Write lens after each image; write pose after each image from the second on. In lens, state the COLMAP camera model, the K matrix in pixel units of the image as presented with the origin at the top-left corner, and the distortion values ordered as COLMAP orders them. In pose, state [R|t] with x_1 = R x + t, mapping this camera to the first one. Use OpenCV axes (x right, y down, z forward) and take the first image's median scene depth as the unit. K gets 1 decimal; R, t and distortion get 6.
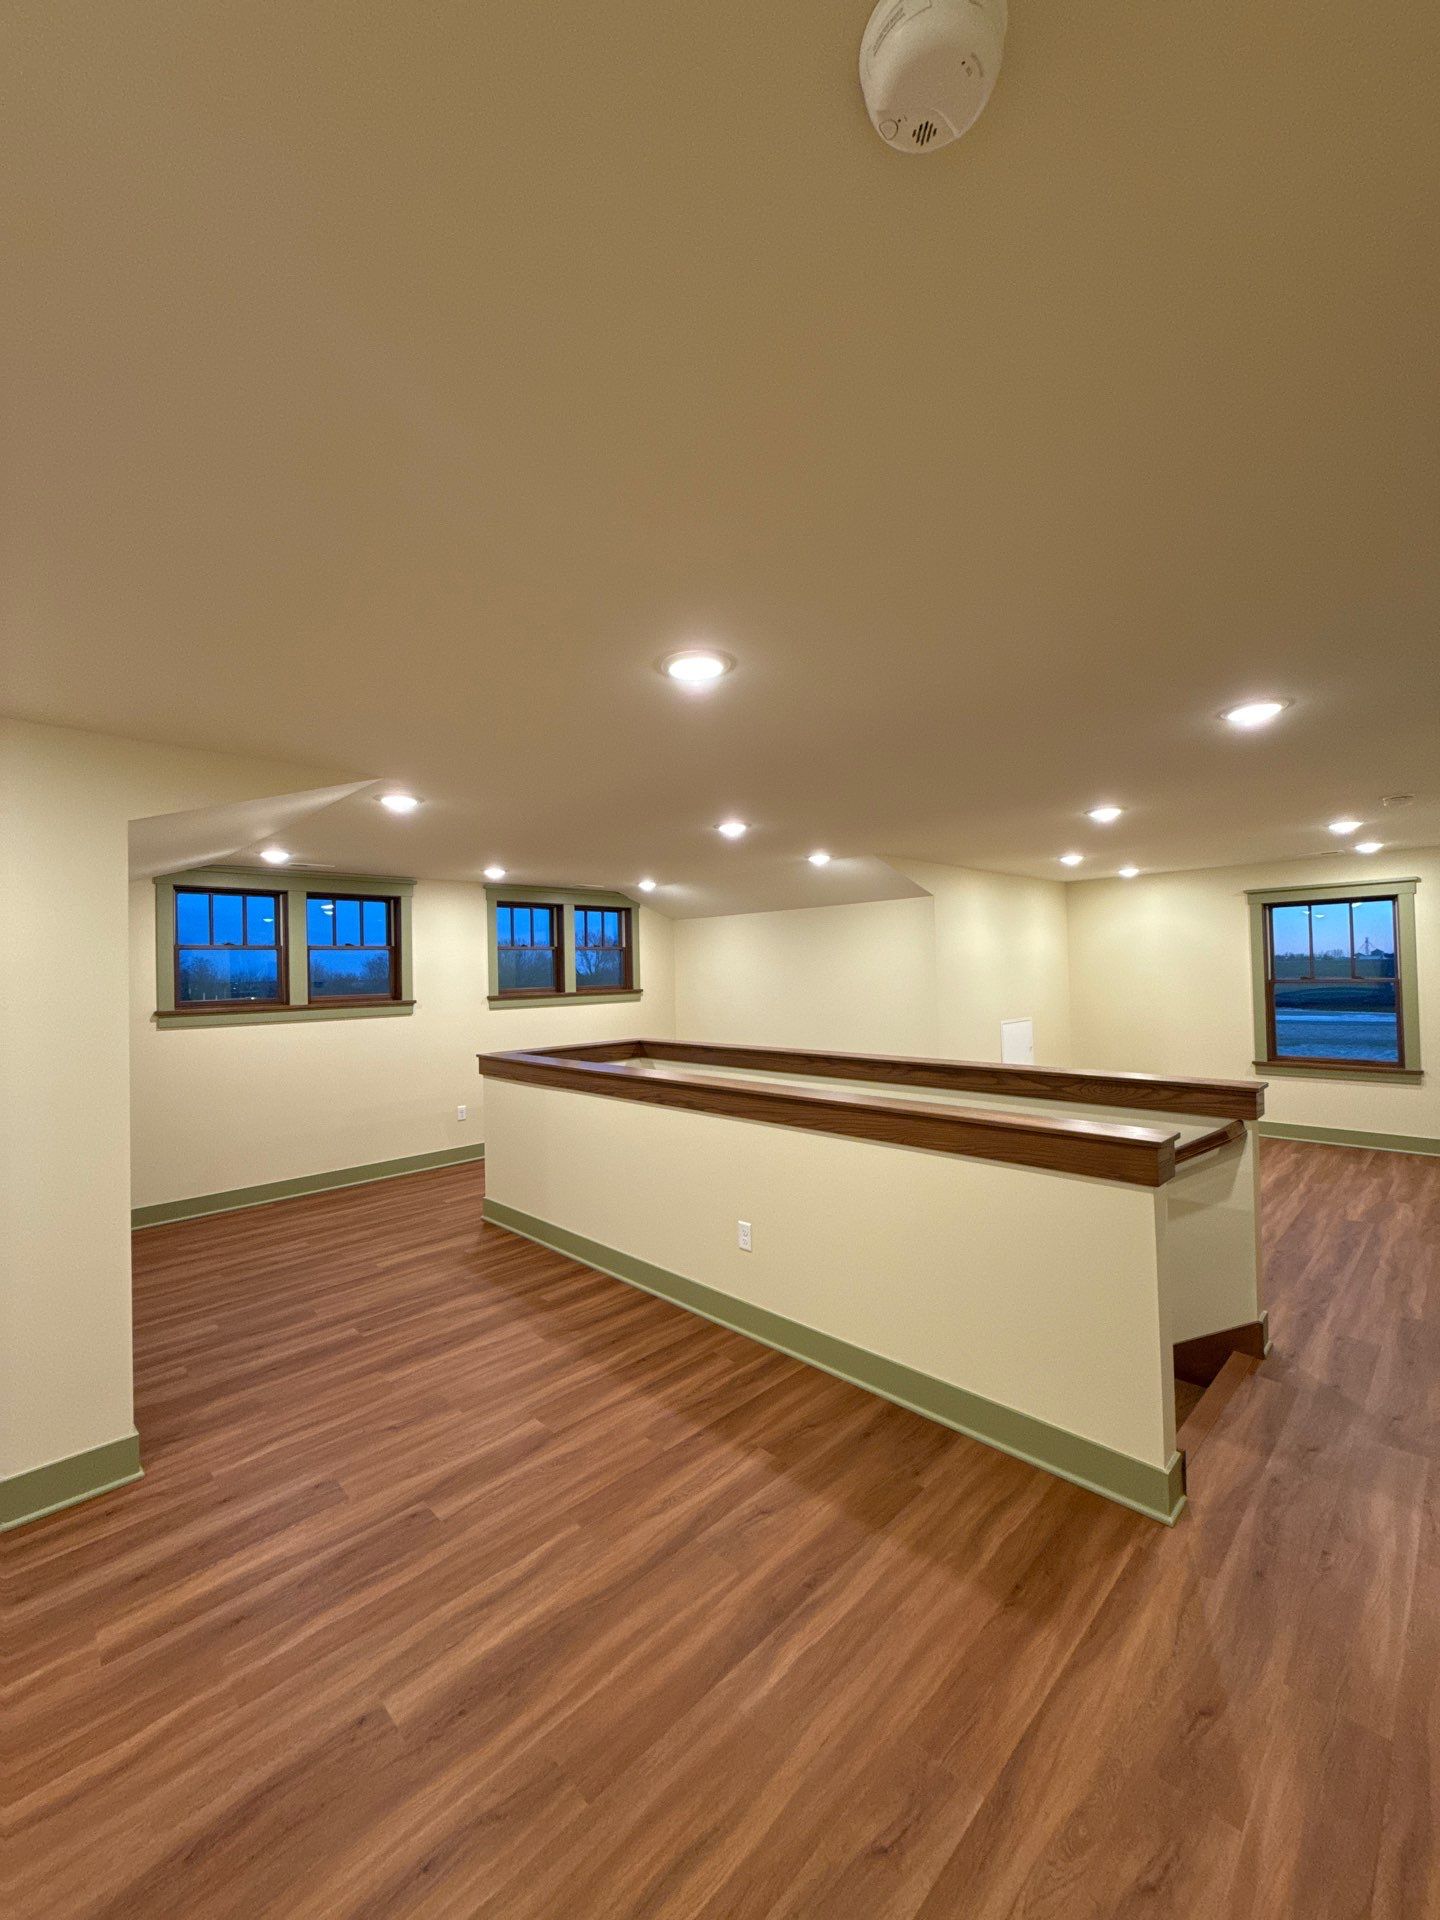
lens RADIAL K [[758.7, 0, 718.4], [0, 758.7, 958.7], [0, 0, 1]] dist [-0.002425, 0.000570]
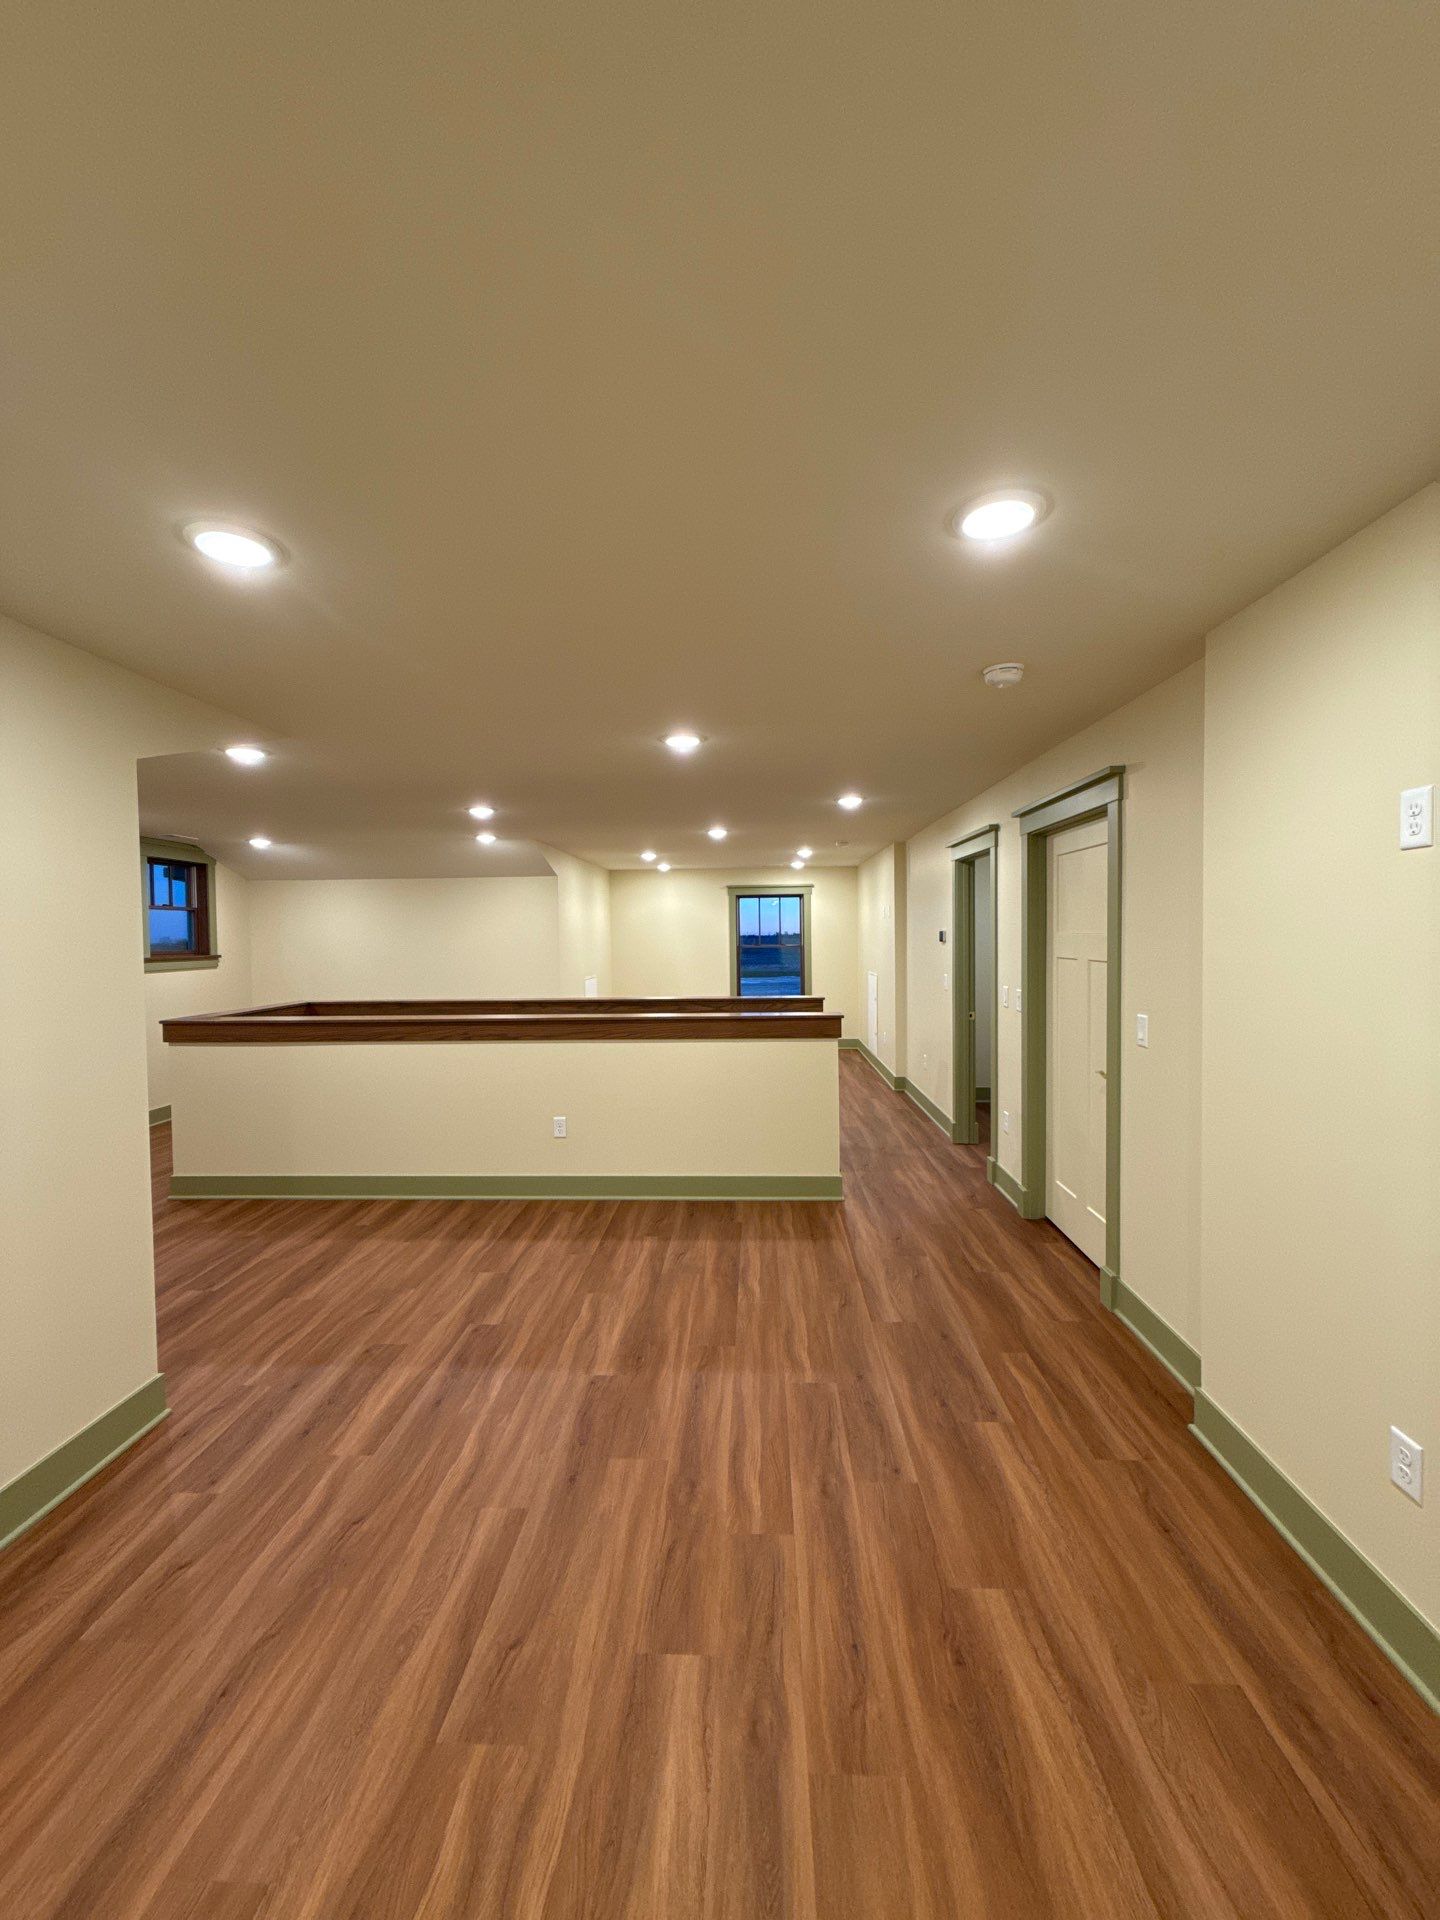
lens RADIAL K [[758.7, 0, 722.9], [0, 758.7, 959.4], [0, 0, 1]] dist [-0.002425, 0.000570]
pose [[0.732261, -0.007190, 0.680986, -0.783058], [-0.015235, 0.999521, 0.026936, 0.034281], [-0.680854, -0.030100, 0.731801, -0.196909]]
